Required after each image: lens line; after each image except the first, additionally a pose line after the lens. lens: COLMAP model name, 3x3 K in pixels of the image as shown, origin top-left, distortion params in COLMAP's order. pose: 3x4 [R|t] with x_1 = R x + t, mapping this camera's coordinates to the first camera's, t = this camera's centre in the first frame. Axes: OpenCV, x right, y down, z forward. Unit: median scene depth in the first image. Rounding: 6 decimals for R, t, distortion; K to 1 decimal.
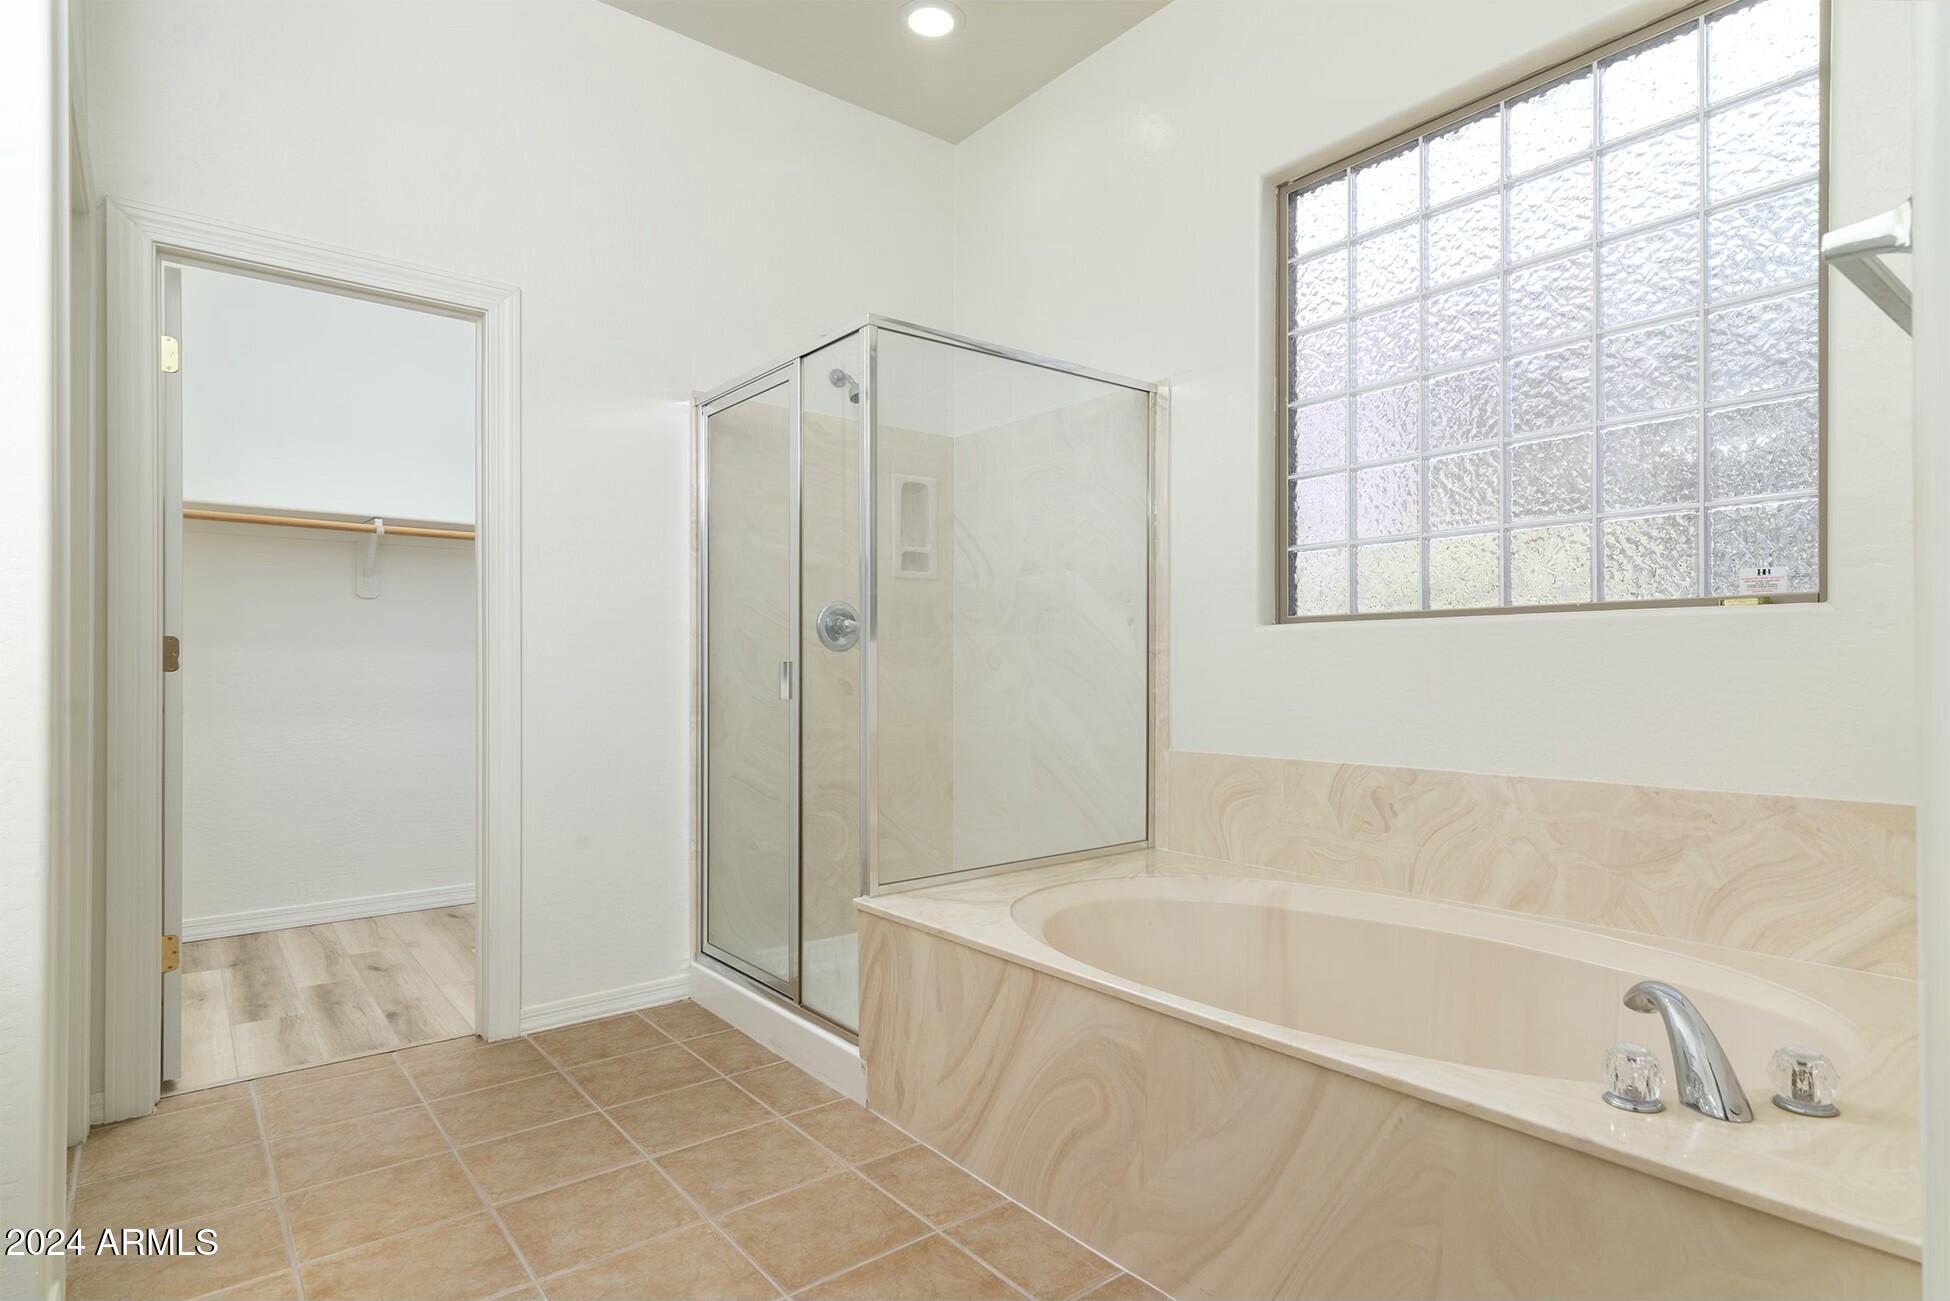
lens RADIAL K [[1019.6, 0, 978.2], [0, 1019.6, 655.3], [0, 0, 1]] dist [0.004743, 0.000646]
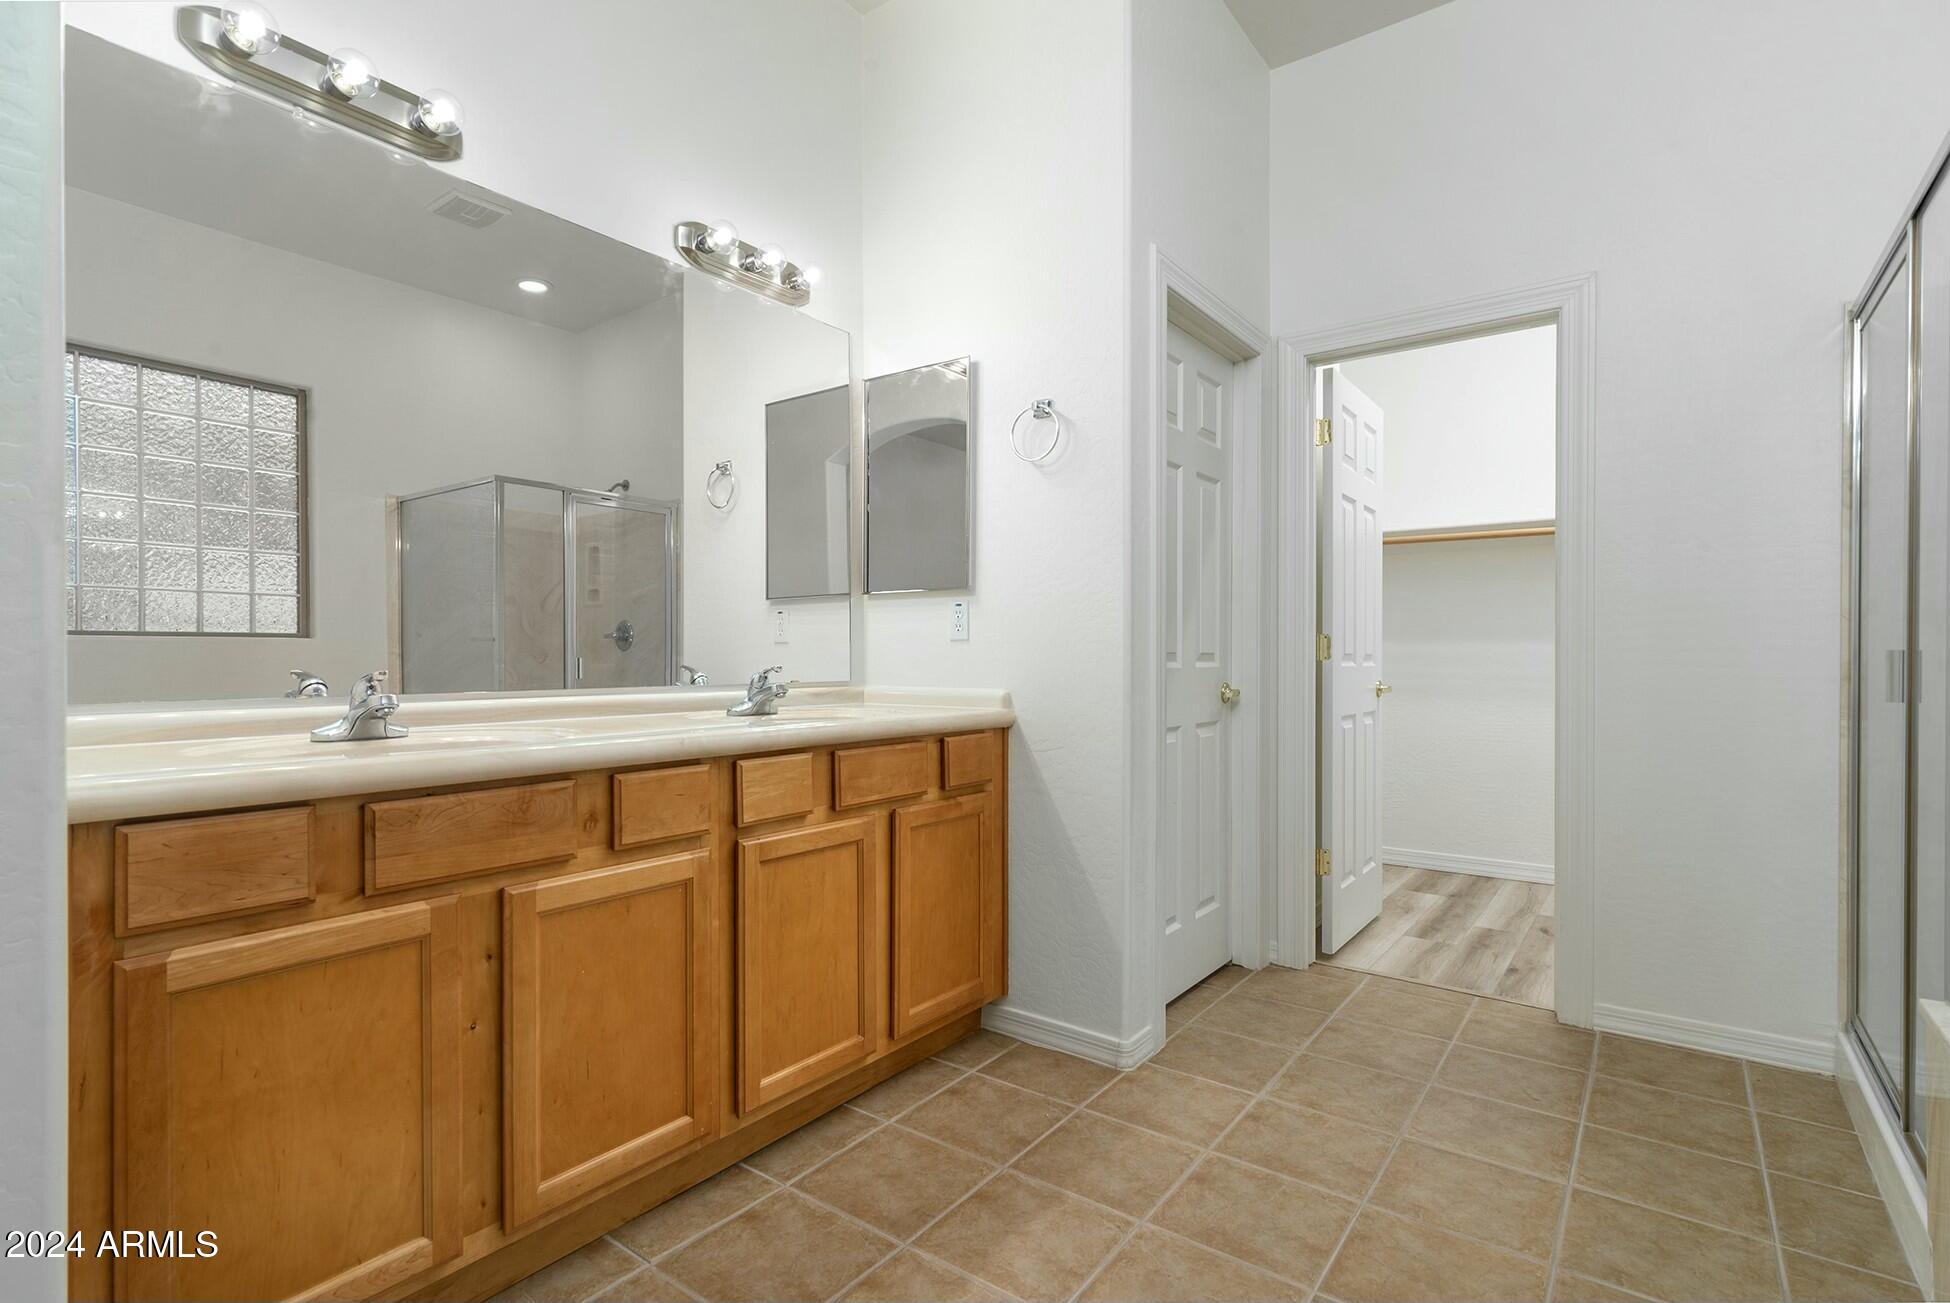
lens RADIAL K [[918.1, 0, 981.7], [0, 918.1, 658.8], [0, 0, 1]] dist [-0.001235, -0.000137]
pose [[0.260744, 0.004786, -0.965396, 0.262225], [0.009467, 0.999927, 0.007515, 0.000210], [0.965362, -0.011099, 0.260679, 0.203445]]
